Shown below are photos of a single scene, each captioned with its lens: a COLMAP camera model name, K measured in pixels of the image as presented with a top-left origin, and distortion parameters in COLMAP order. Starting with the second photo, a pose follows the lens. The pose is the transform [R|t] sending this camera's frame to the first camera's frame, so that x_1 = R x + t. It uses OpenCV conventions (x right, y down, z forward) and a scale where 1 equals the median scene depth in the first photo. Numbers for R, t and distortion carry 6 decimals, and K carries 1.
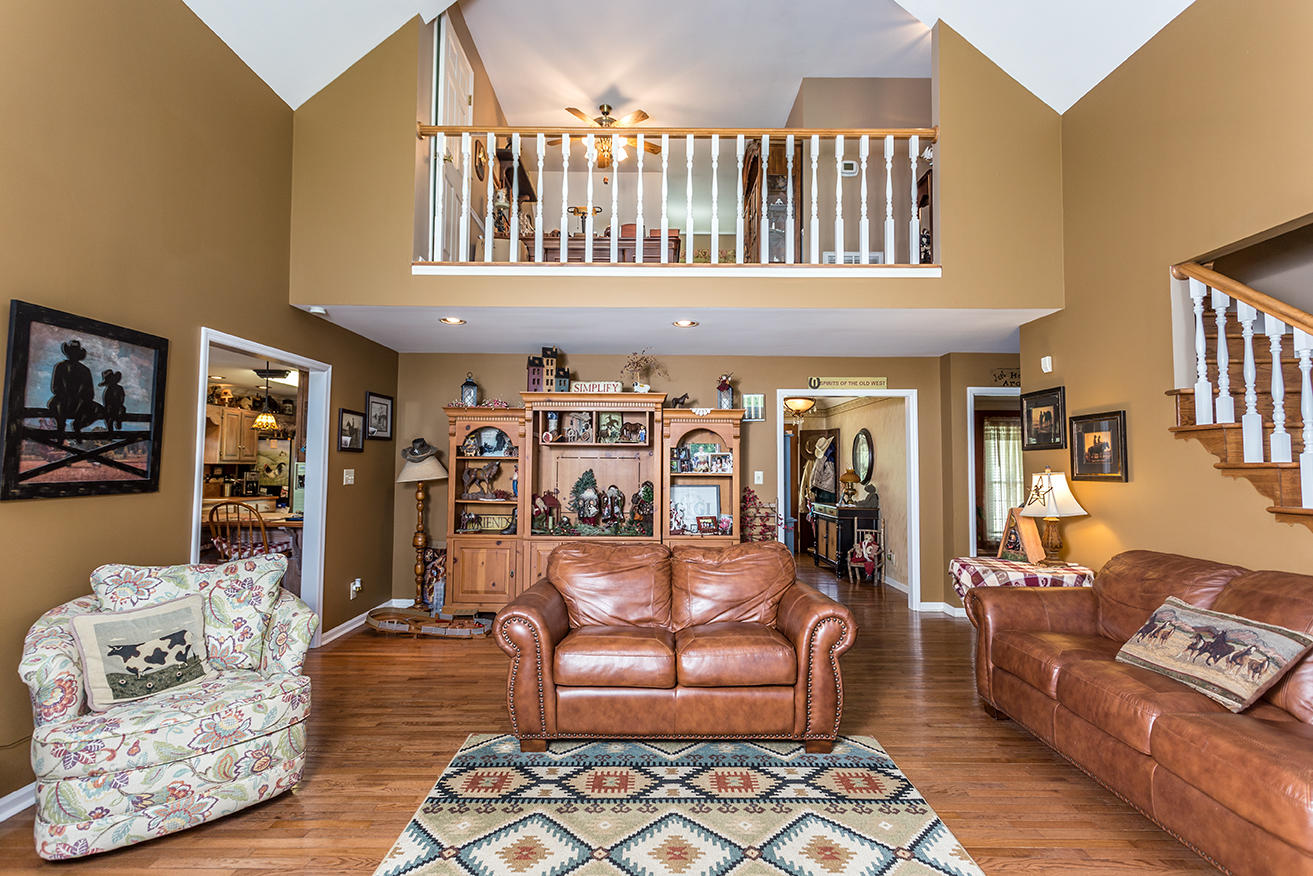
lens RADIAL K [[620.5, 0, 656.5], [0, 620.5, 438.0], [0, 0, 1]] dist [-0.000125, 0.000993]
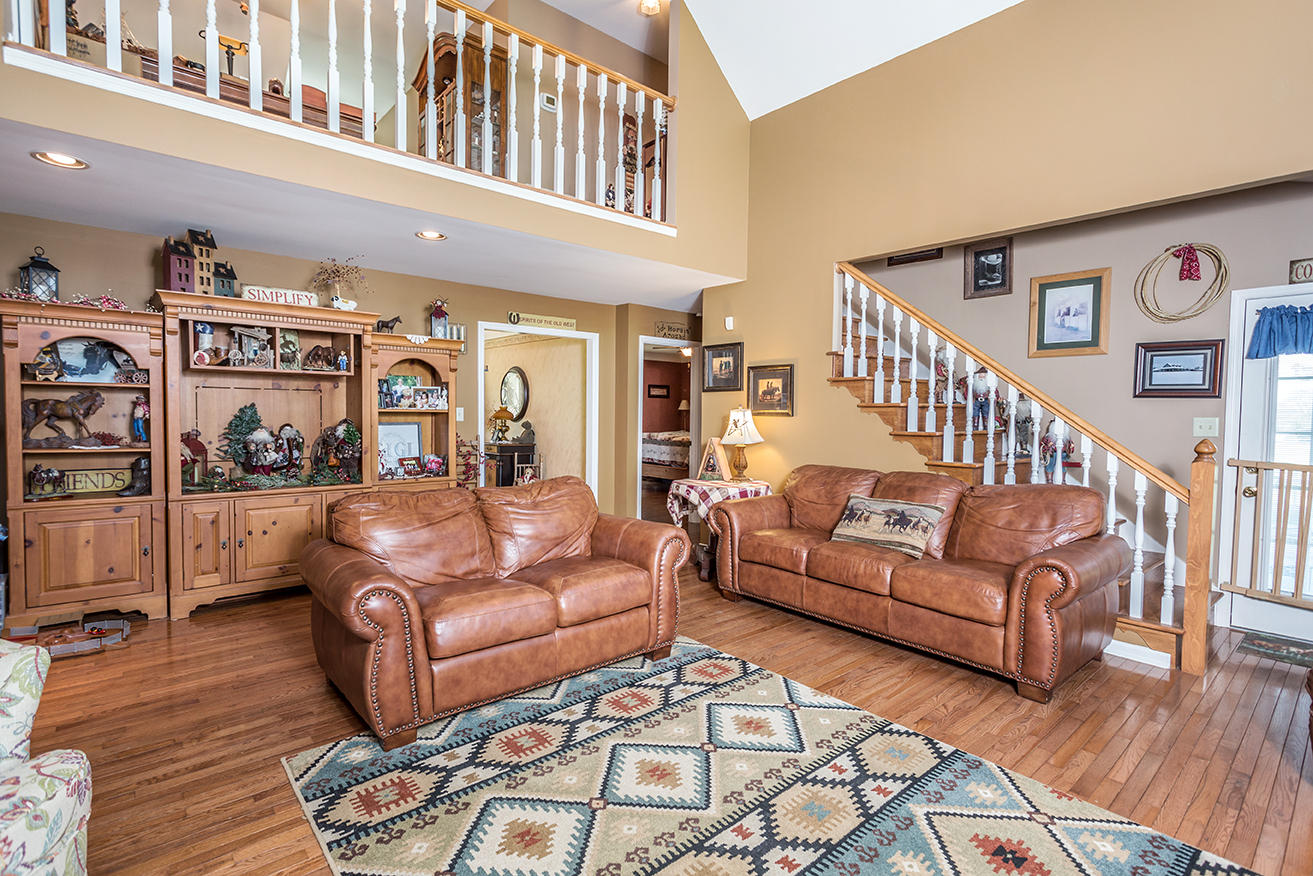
lens RADIAL K [[620.5, 0, 656.5], [0, 620.5, 438.0], [0, 0, 1]] dist [-0.000125, 0.000993]
pose [[0.758417, -0.025250, 0.651280, -0.443700], [-0.039320, 0.995657, 0.084390, 0.017137], [-0.650582, -0.089612, 0.754130, 0.190065]]
